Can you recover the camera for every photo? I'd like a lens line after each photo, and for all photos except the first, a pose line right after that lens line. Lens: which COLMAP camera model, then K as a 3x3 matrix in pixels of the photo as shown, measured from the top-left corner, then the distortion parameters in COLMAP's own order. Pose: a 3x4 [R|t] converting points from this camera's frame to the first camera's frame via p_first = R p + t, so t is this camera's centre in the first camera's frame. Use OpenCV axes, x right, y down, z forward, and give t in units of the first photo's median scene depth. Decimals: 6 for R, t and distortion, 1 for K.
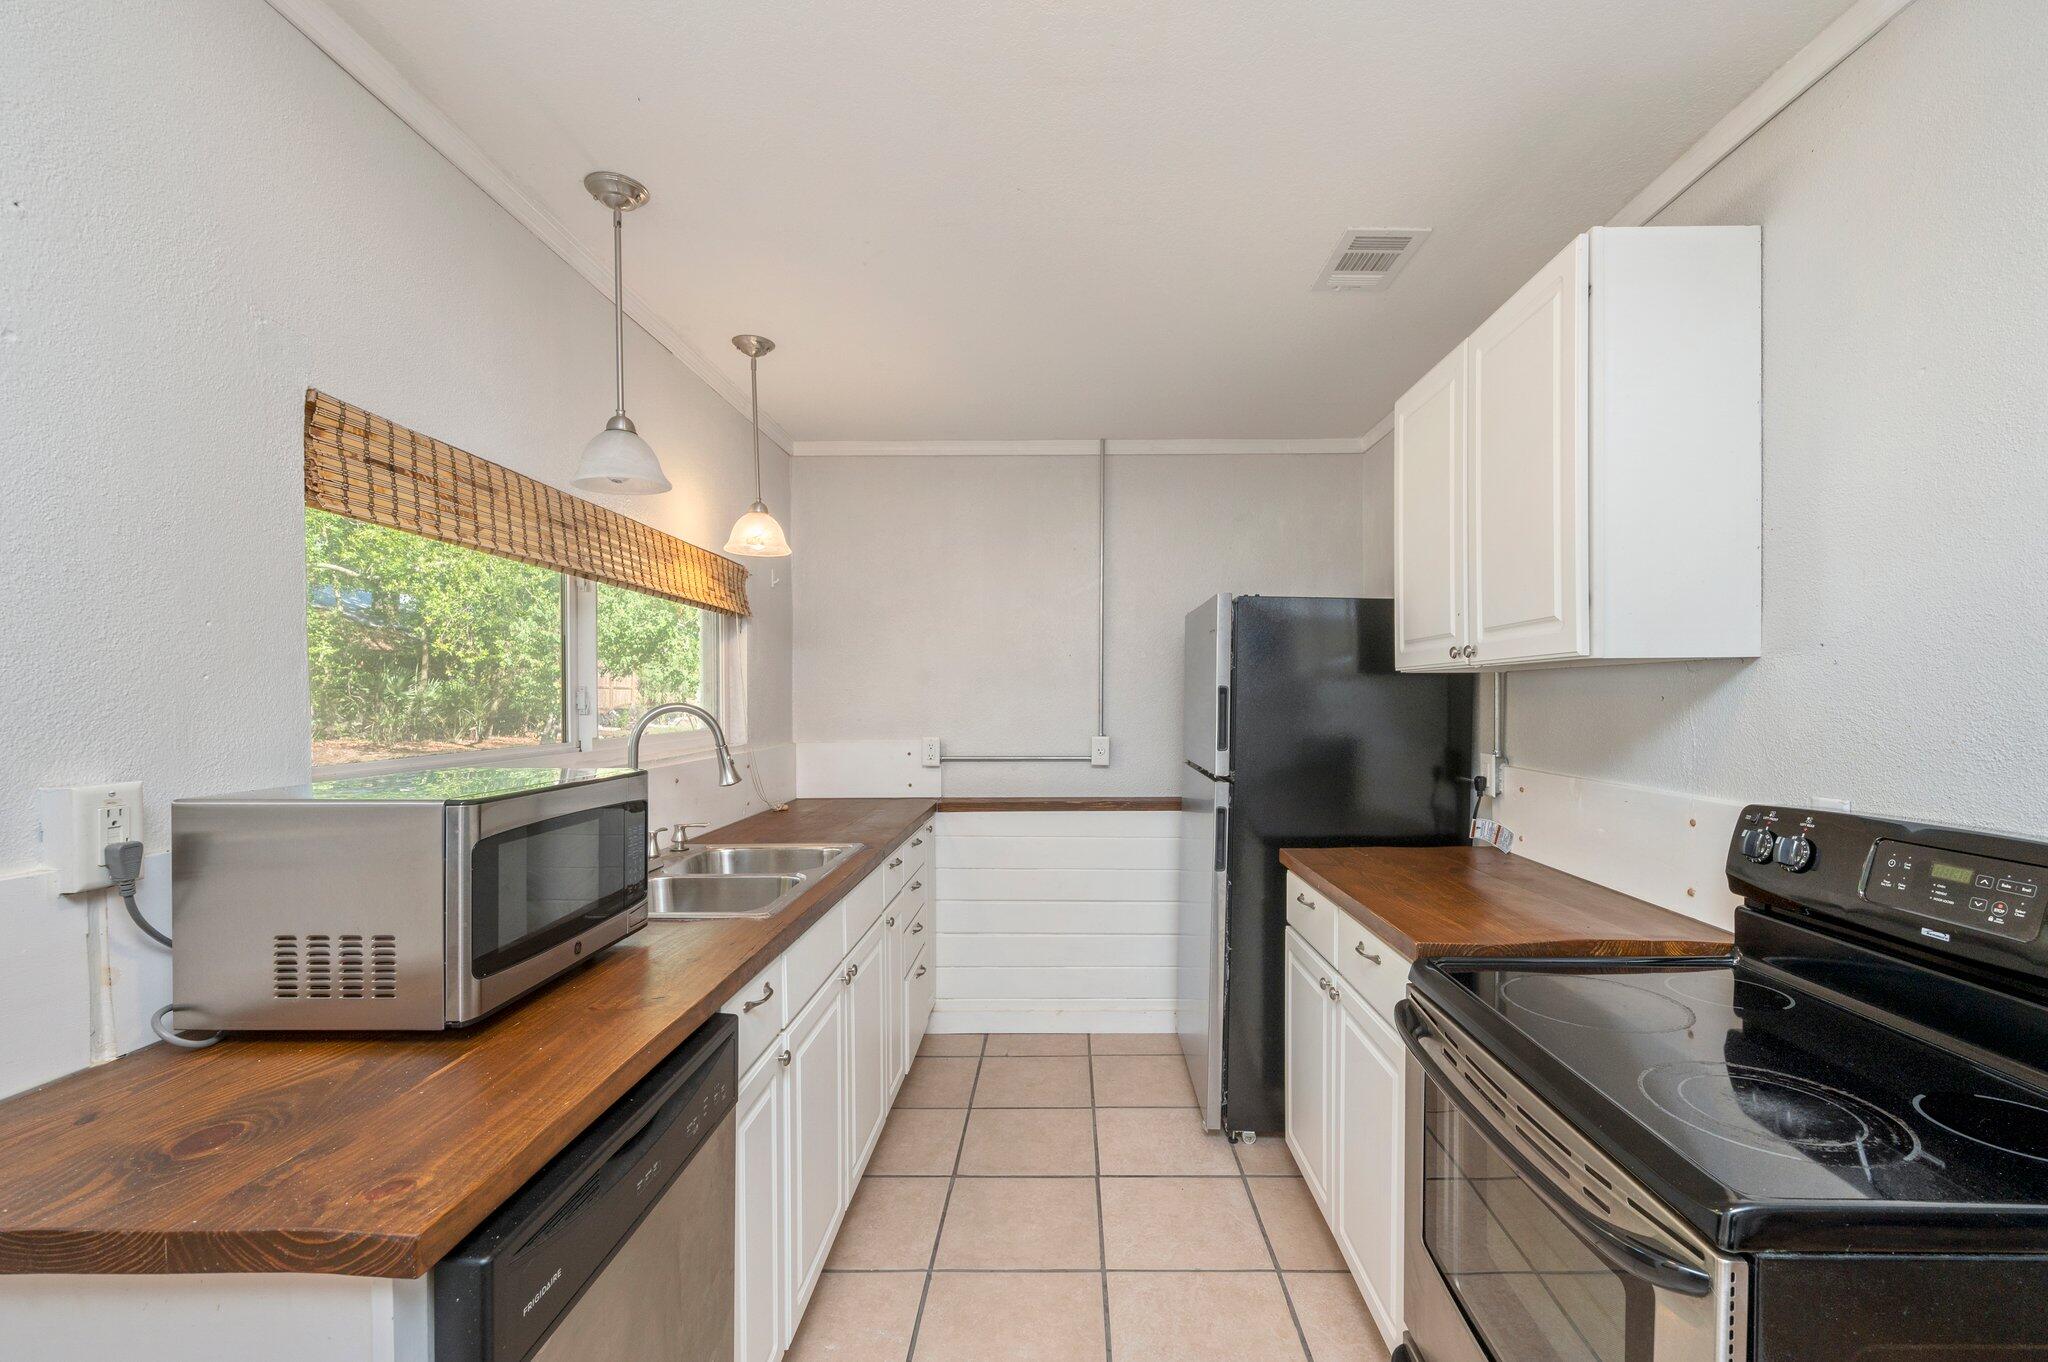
lens RADIAL K [[859.6, 0, 1031.6], [0, 859.6, 694.6], [0, 0, 1]] dist [-0.001476, -0.000506]
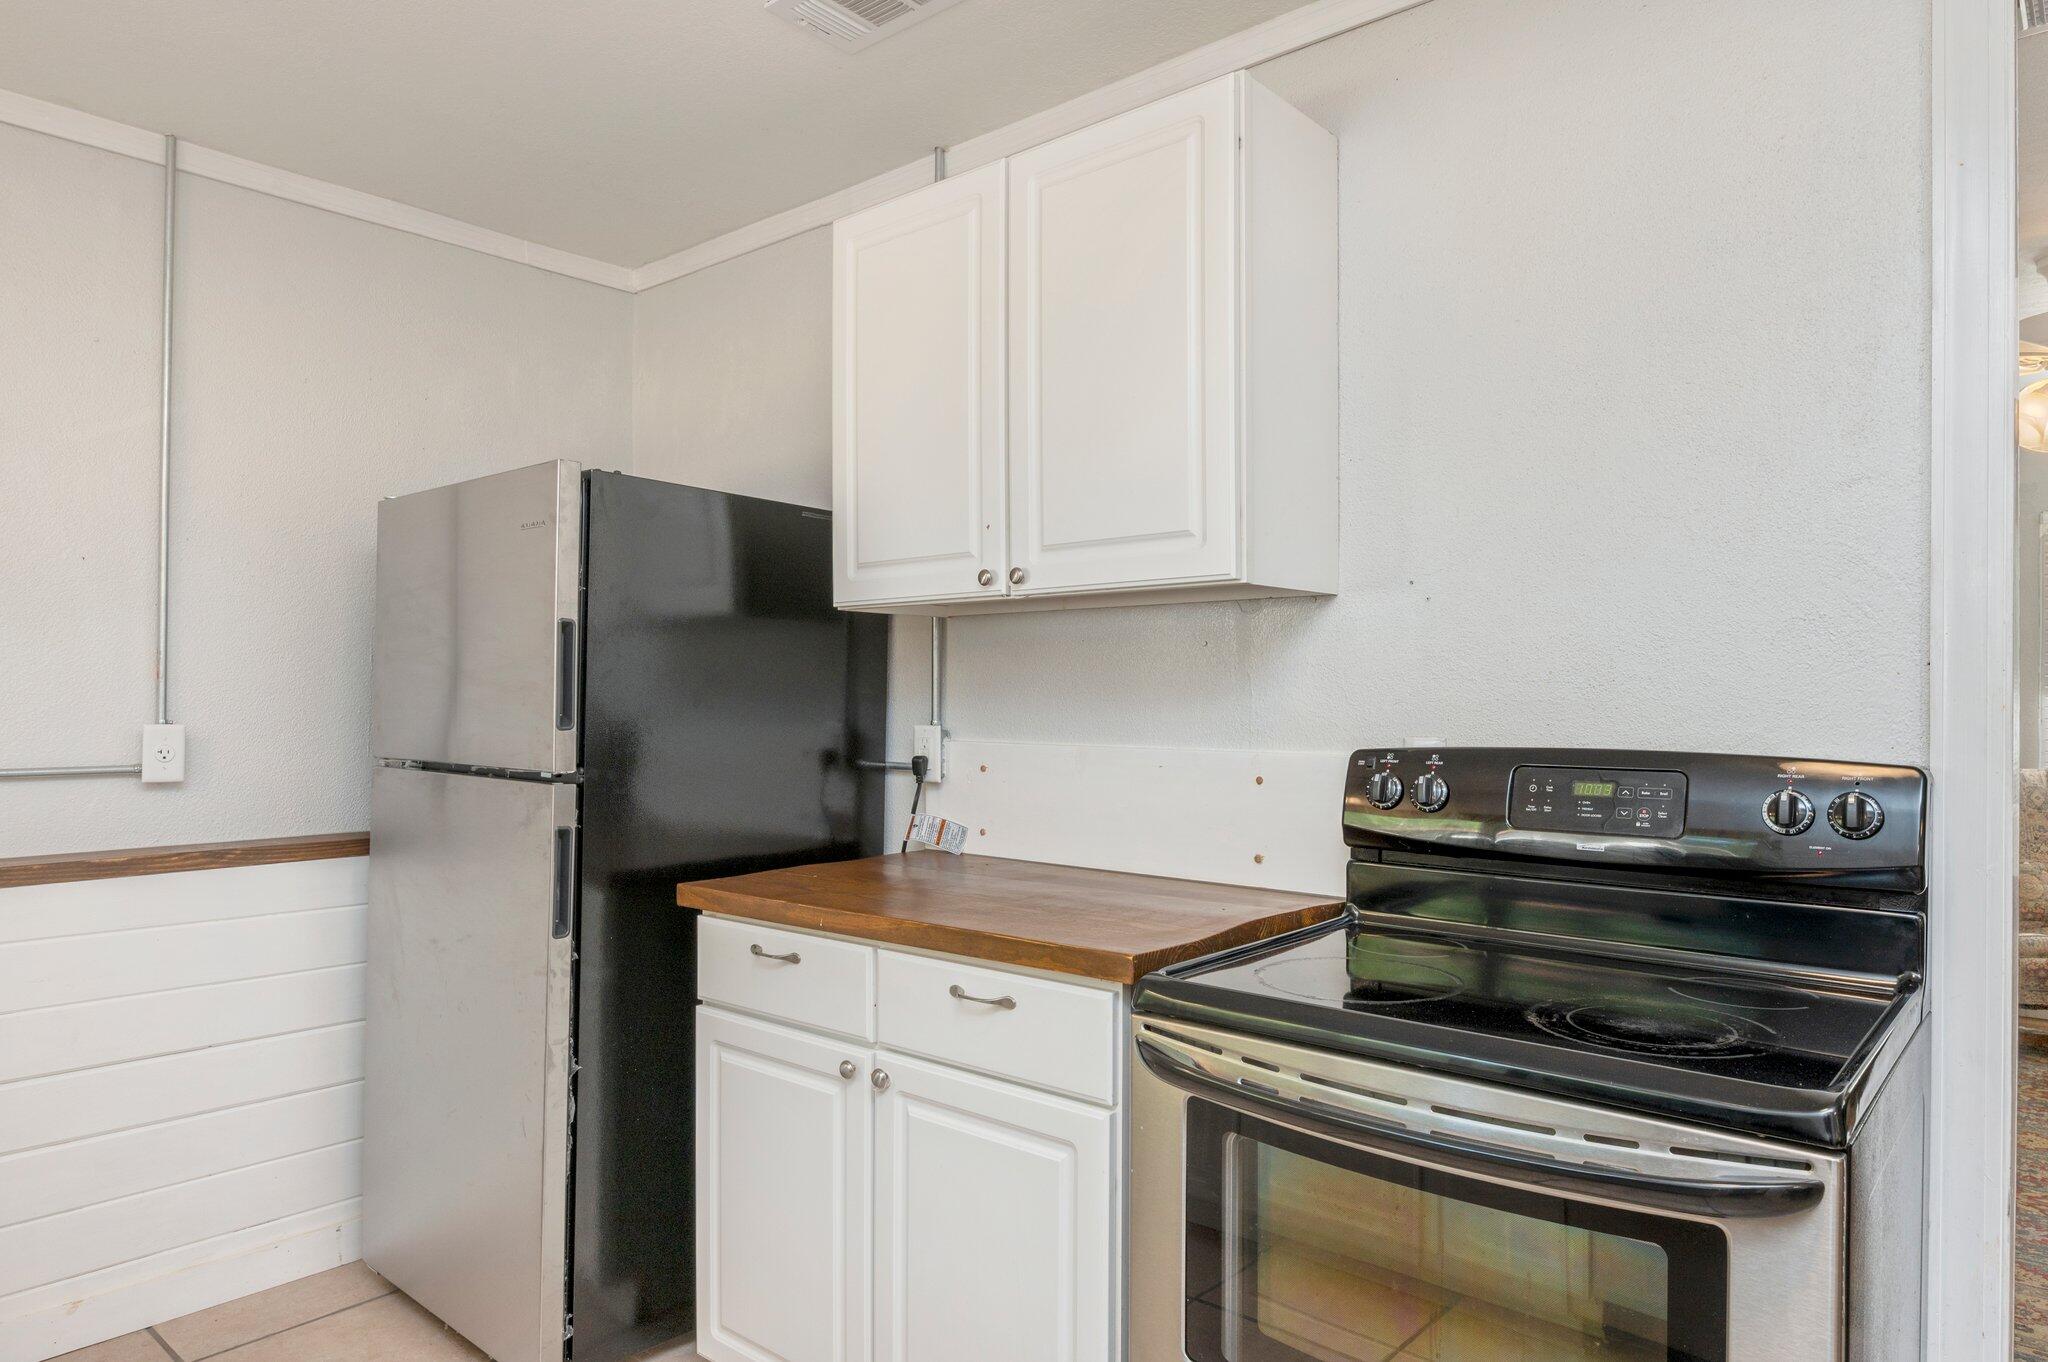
lens RADIAL K [[1252.2, 0, 1025.2], [0, 1252.2, 686.8], [0, 0, 1]] dist [-0.013276, 0.001641]
pose [[0.634026, 0.013518, 0.773193, -0.428152], [-0.010089, 0.999907, -0.009208, 0.073816], [-0.773246, -0.001963, 0.634104, 0.406153]]
